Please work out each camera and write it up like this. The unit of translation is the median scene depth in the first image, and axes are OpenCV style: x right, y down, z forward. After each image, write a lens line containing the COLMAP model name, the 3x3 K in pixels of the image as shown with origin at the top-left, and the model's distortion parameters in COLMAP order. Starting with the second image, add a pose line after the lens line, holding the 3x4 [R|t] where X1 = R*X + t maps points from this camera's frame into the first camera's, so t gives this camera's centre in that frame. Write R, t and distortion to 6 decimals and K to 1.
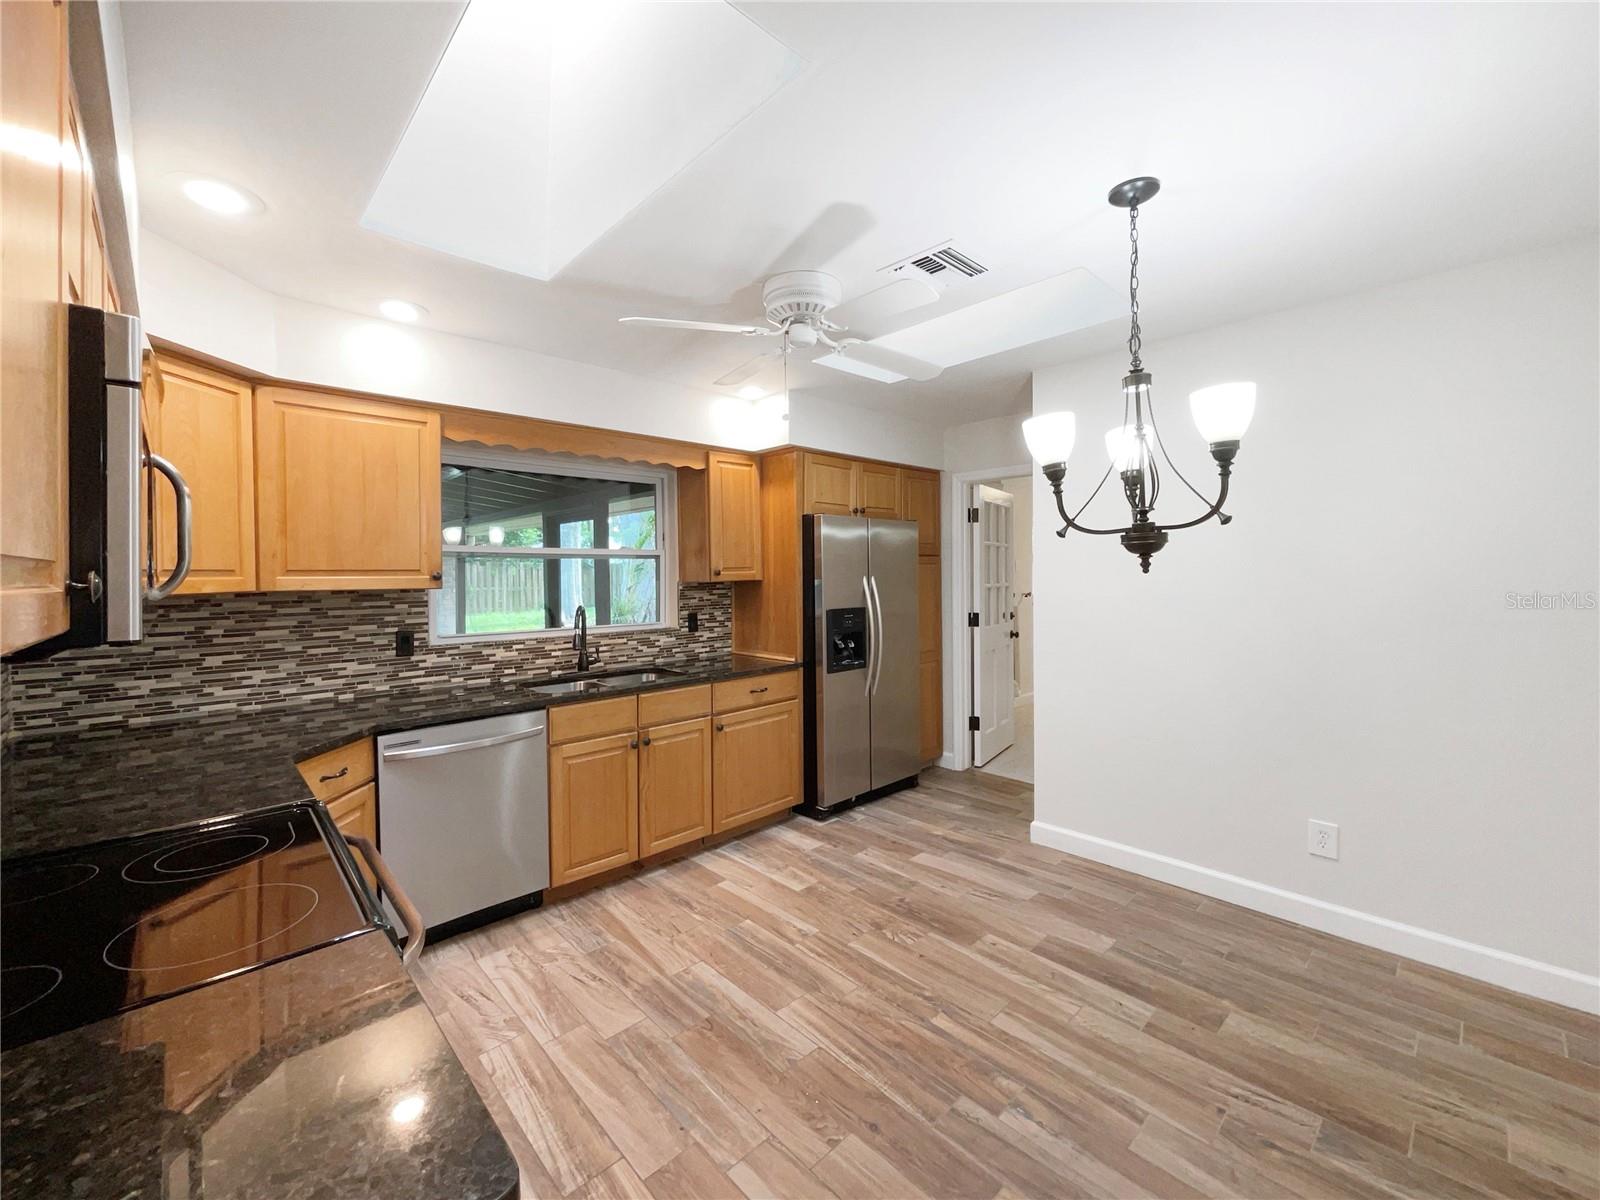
lens RADIAL K [[658.6, 0, 808.0], [0, 658.6, 573.9], [0, 0, 1]] dist [0.005467, 0.001229]
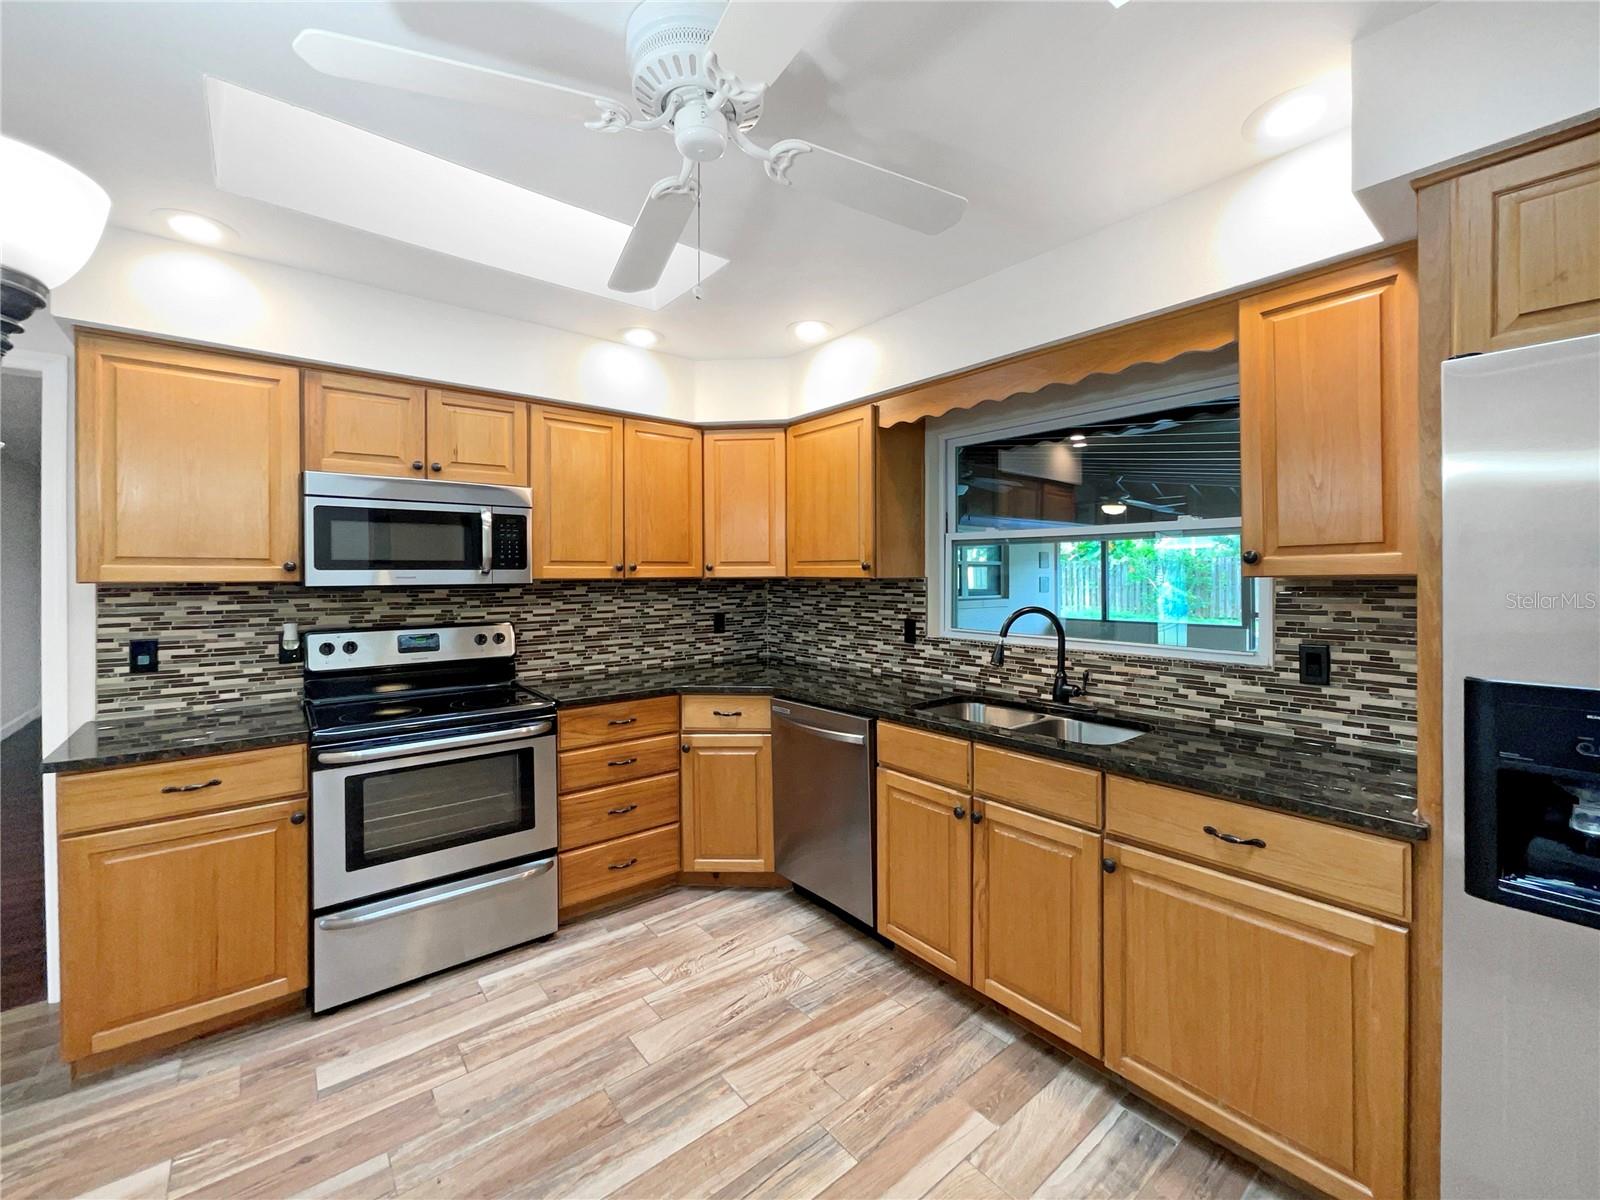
lens RADIAL K [[658.6, 0, 787.8], [0, 658.6, 572.7], [0, 0, 1]] dist [0.005467, 0.001229]
pose [[-0.079864, 0.008626, -0.996768, 0.446660], [0.002205, 0.999962, 0.008477, 0.004573], [0.996803, -0.001521, -0.079880, 0.909189]]
